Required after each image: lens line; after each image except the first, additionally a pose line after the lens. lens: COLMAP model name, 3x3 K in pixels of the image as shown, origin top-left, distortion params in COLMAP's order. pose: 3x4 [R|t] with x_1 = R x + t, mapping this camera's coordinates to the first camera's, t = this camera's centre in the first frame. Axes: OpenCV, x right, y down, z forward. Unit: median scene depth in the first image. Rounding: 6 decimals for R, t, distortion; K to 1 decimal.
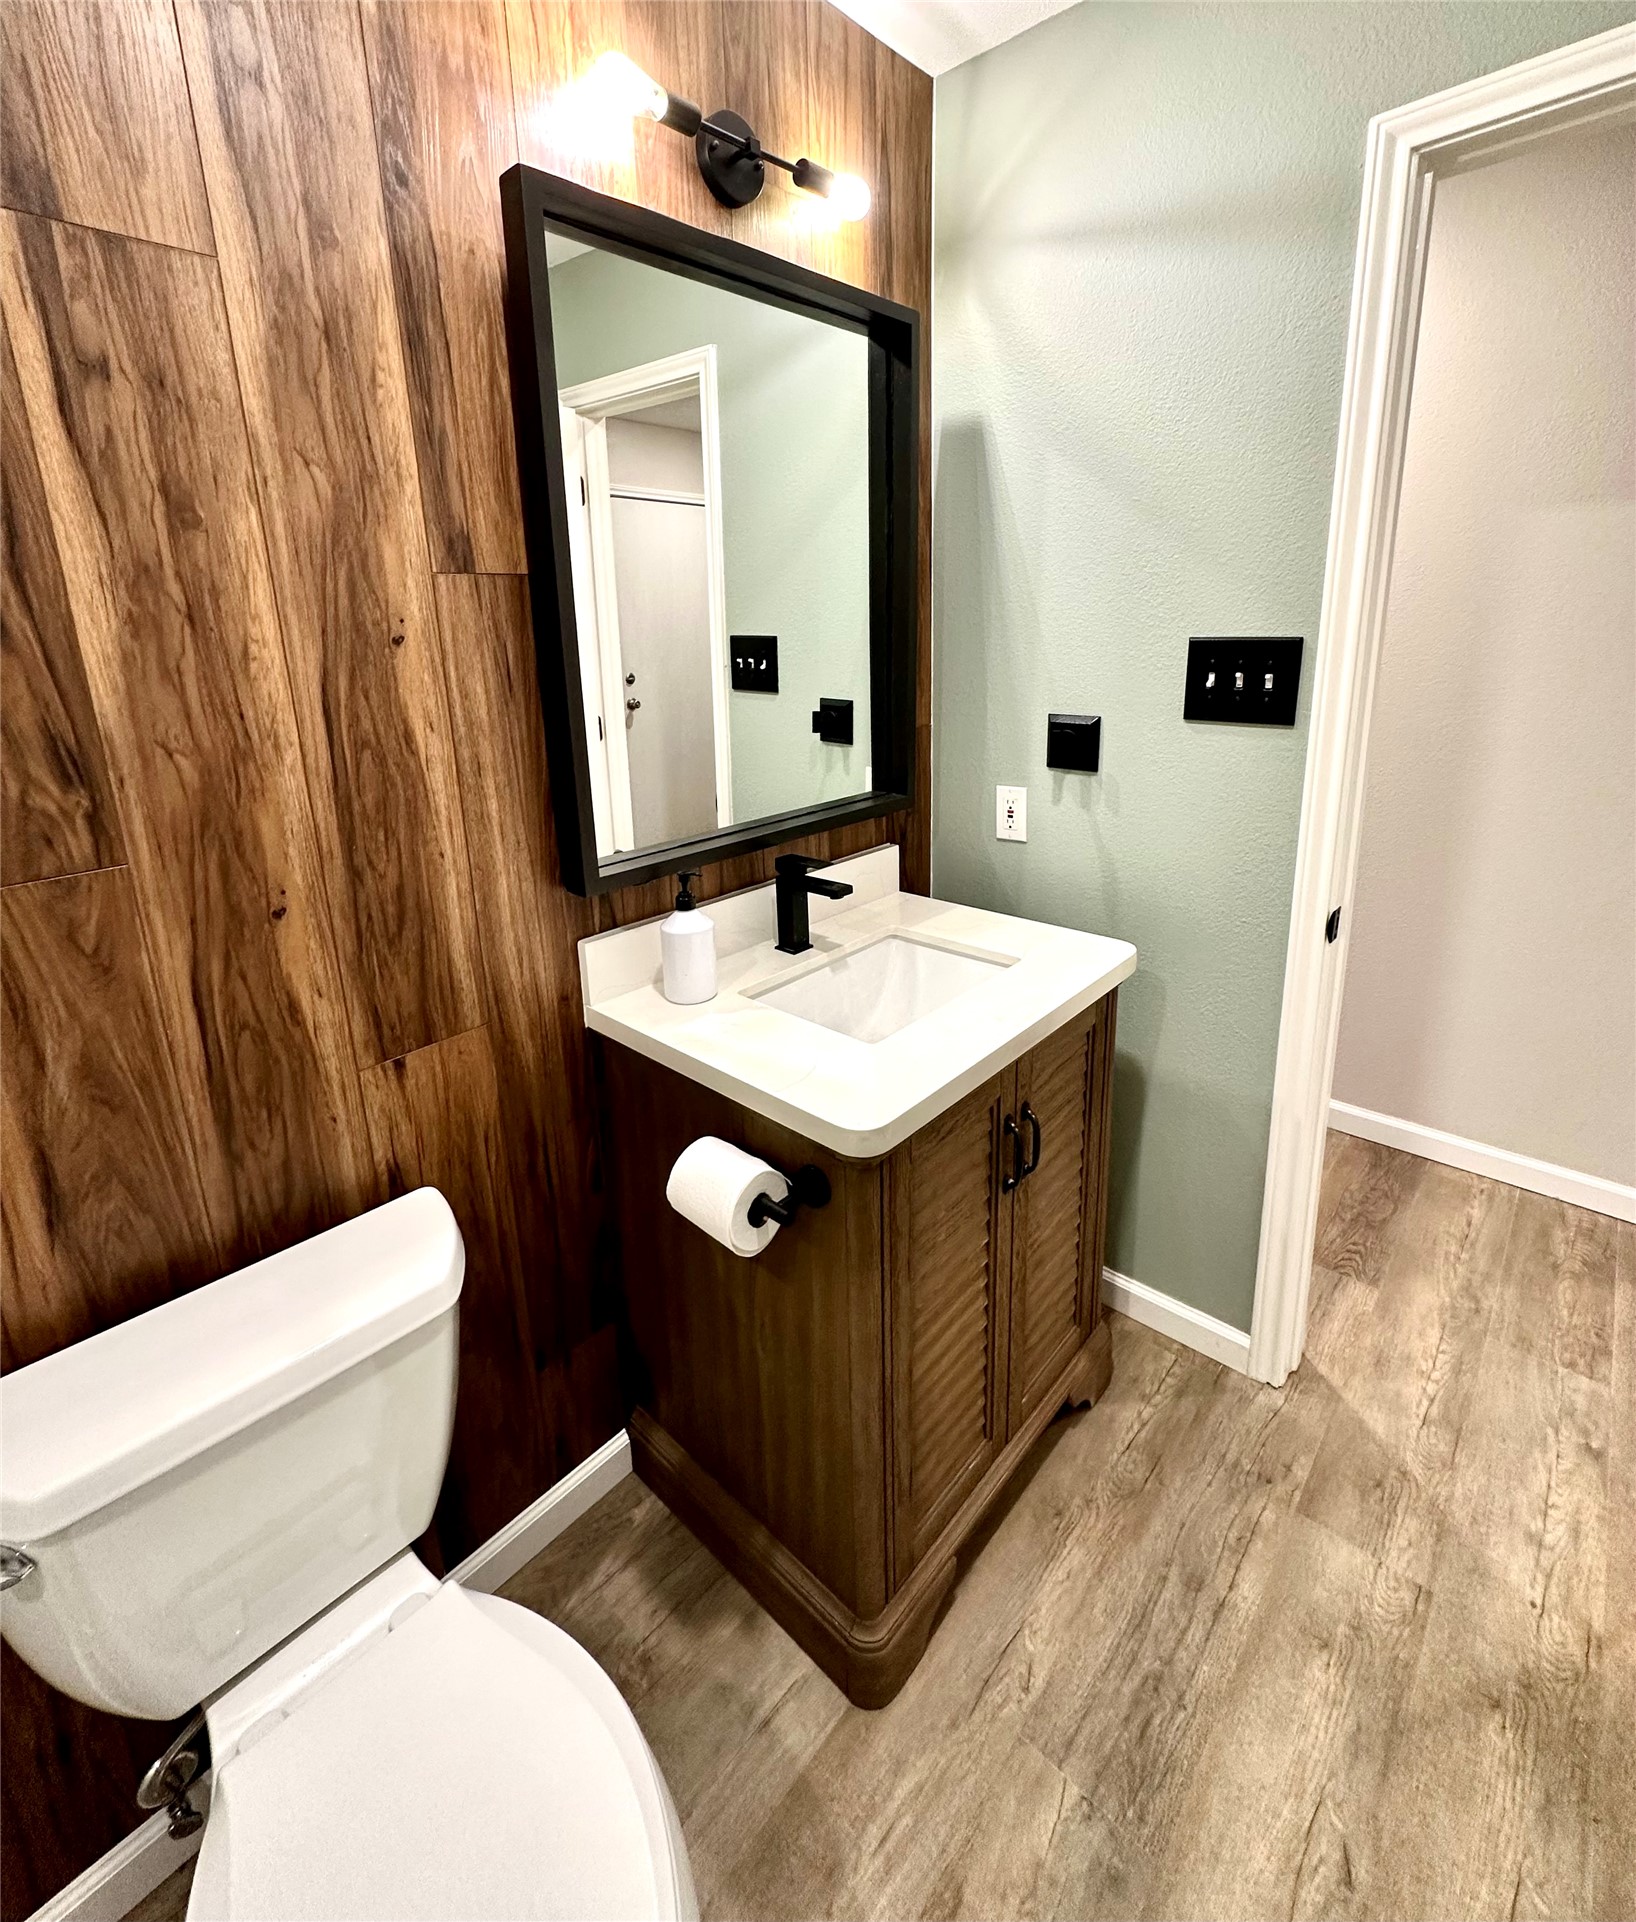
lens RADIAL K [[869.7, 0, 818.4], [0, 869.7, 832.0], [0, 0, 1]] dist [-0.003006, 0.000756]
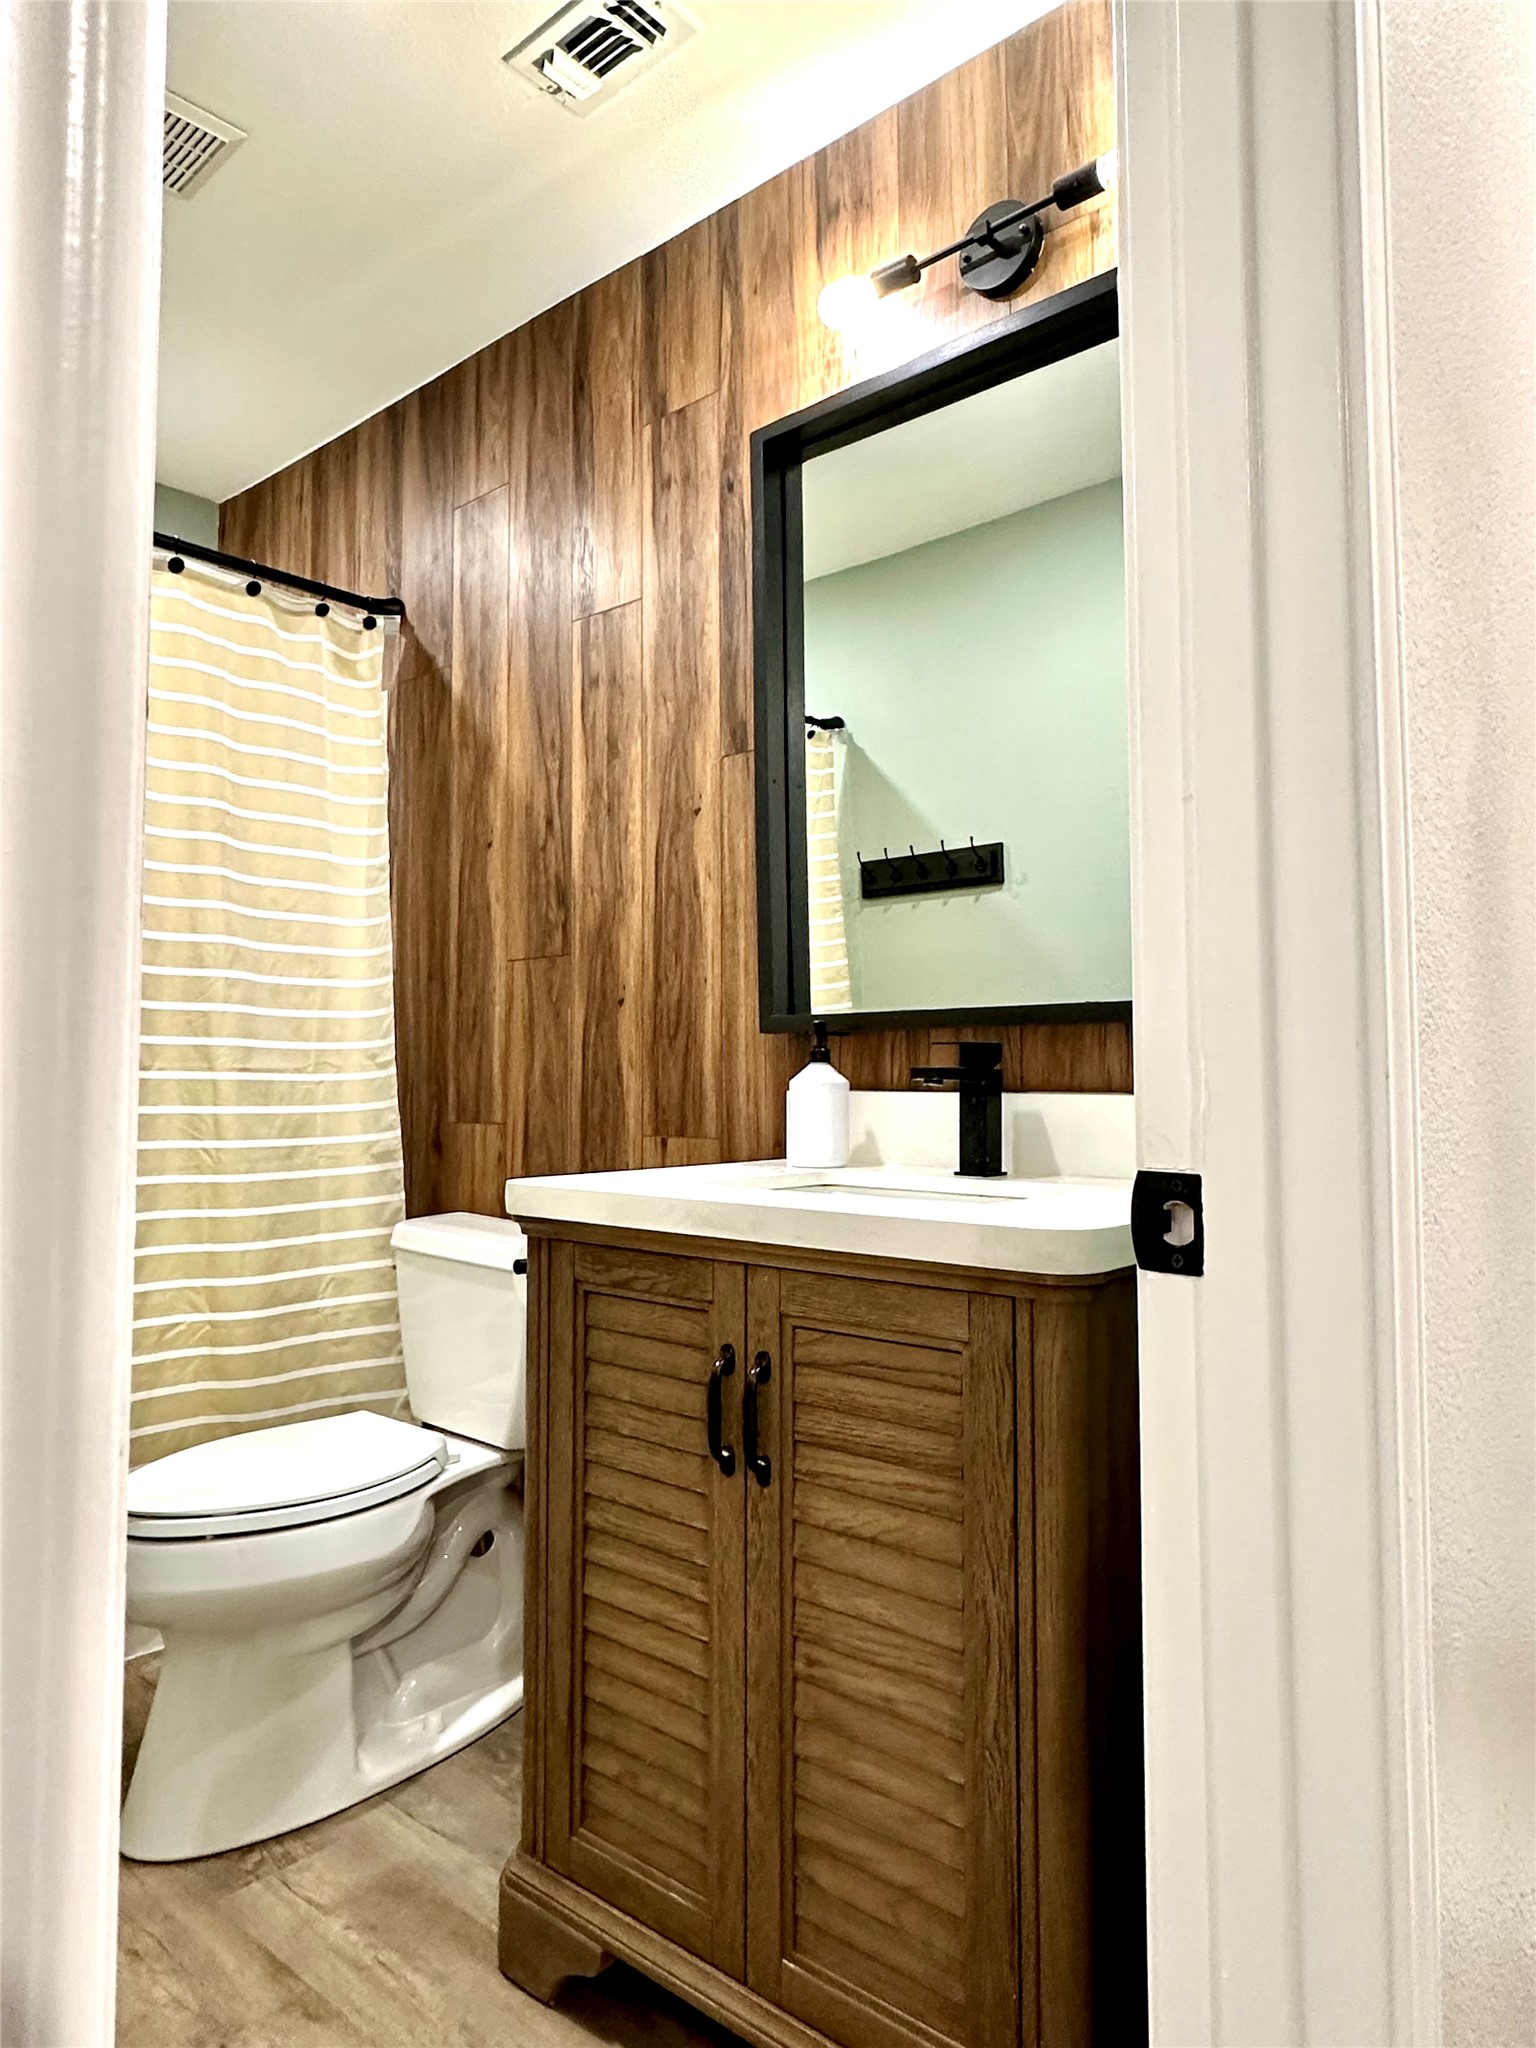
lens RADIAL K [[1294.4, 0, 772.9], [0, 1294.4, 1013.9], [0, 0, 1]] dist [-0.008288, 0.001836]
pose [[0.035605, -0.018240, -0.999199, 1.432809], [-0.231584, 0.972467, -0.026004, 0.100616], [0.972163, 0.232324, 0.030400, 1.081787]]
